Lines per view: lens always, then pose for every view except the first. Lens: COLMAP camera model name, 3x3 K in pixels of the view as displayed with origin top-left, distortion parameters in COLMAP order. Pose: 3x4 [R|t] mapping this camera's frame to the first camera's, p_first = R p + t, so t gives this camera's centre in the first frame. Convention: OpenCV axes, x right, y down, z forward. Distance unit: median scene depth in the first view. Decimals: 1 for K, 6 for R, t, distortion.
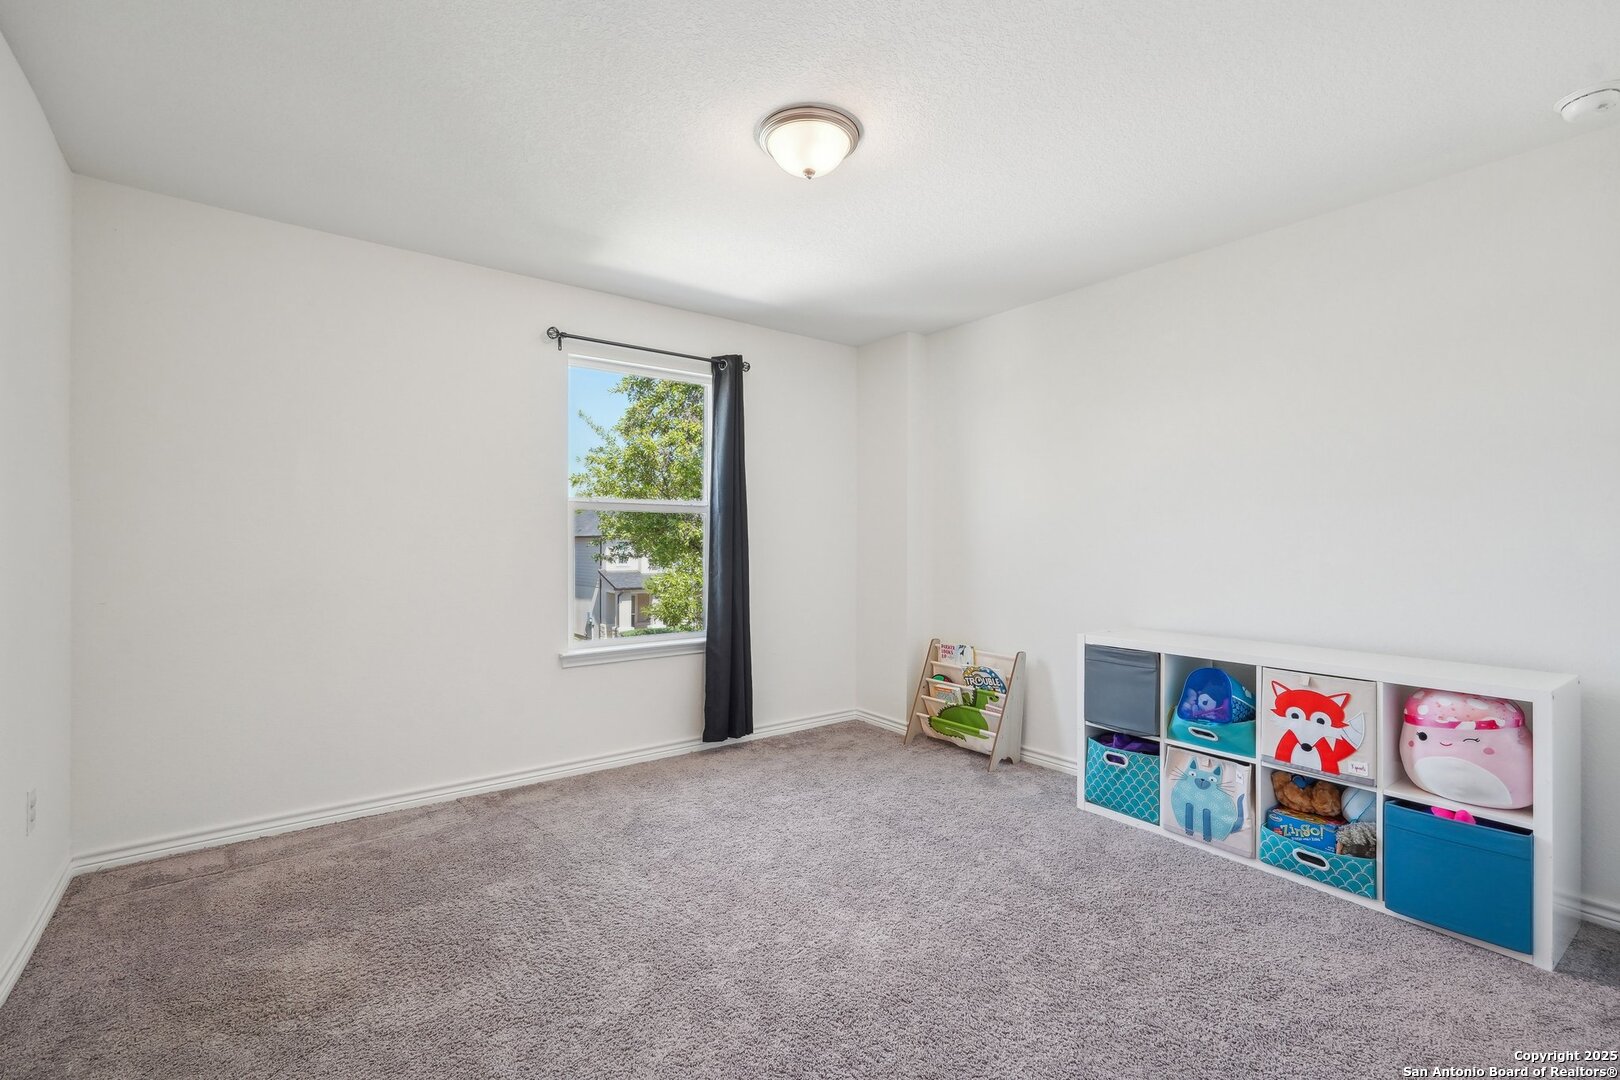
lens RADIAL K [[725.7, 0, 804.8], [0, 725.7, 543.0], [0, 0, 1]] dist [-0.003268, 0.002216]
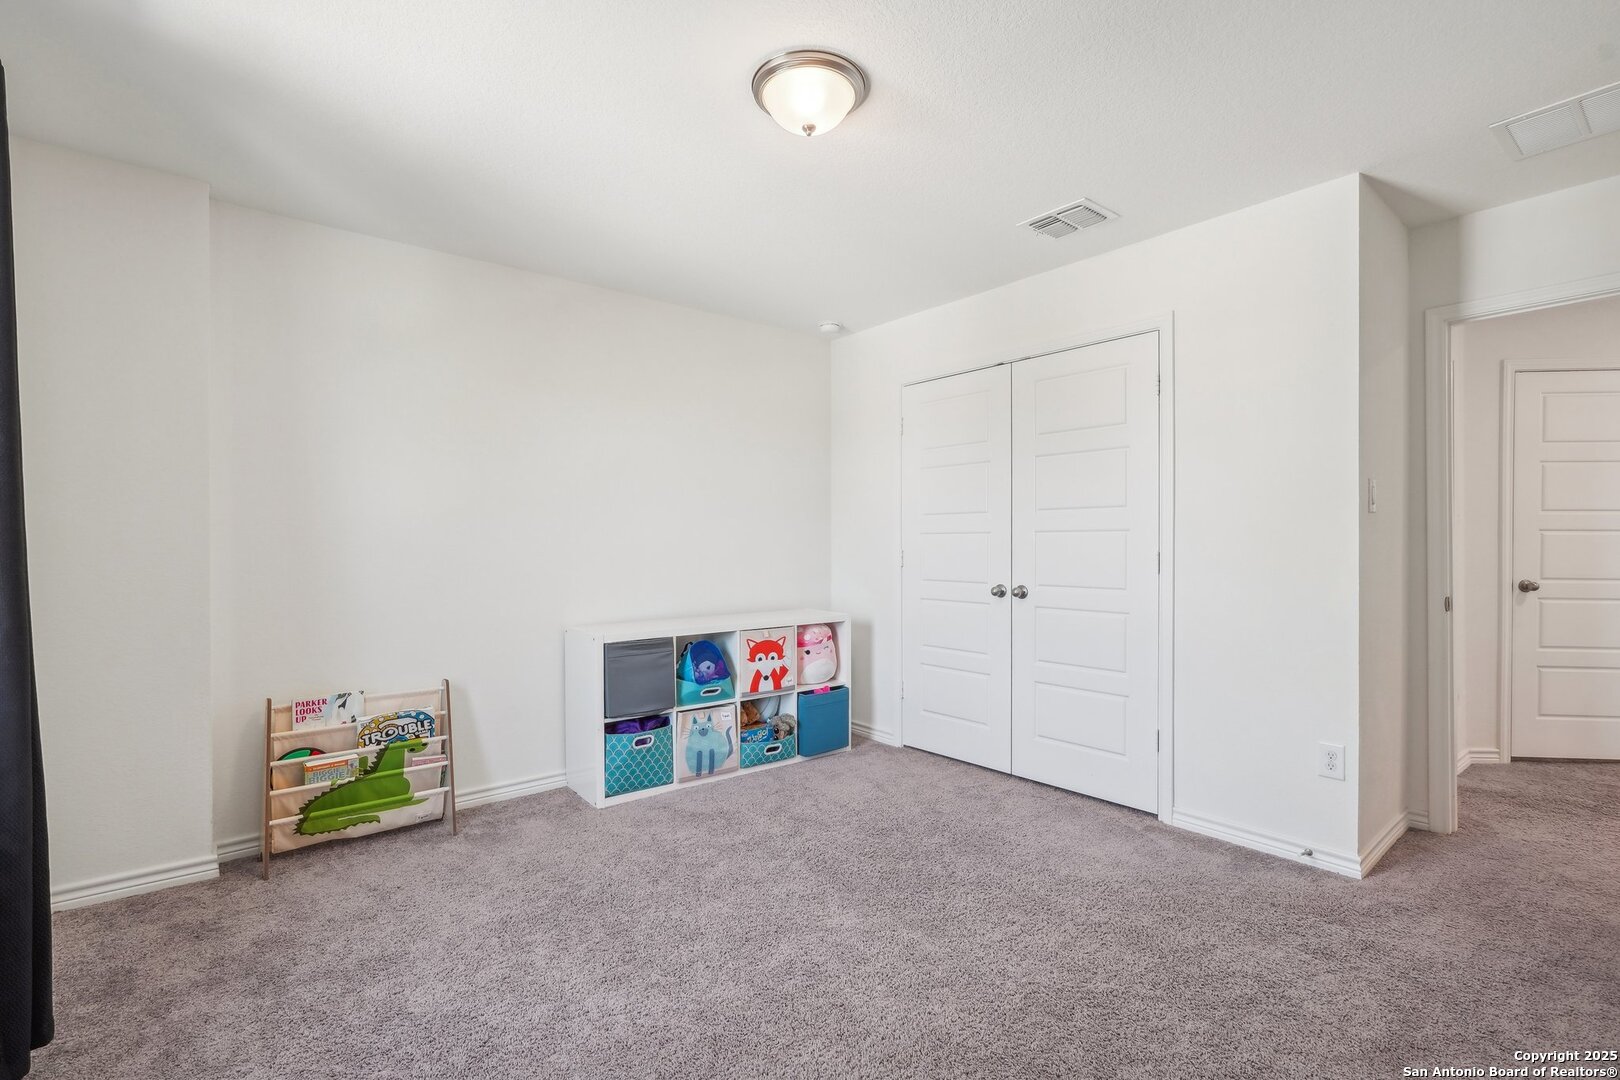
lens RADIAL K [[725.7, 0, 804.4], [0, 725.7, 535.0], [0, 0, 1]] dist [-0.003268, 0.002216]
pose [[-0.034001, -0.005059, 0.999409, -0.728936], [0.001622, 0.999986, 0.005117, -0.021330], [-0.999420, 0.001795, -0.033992, 0.859739]]
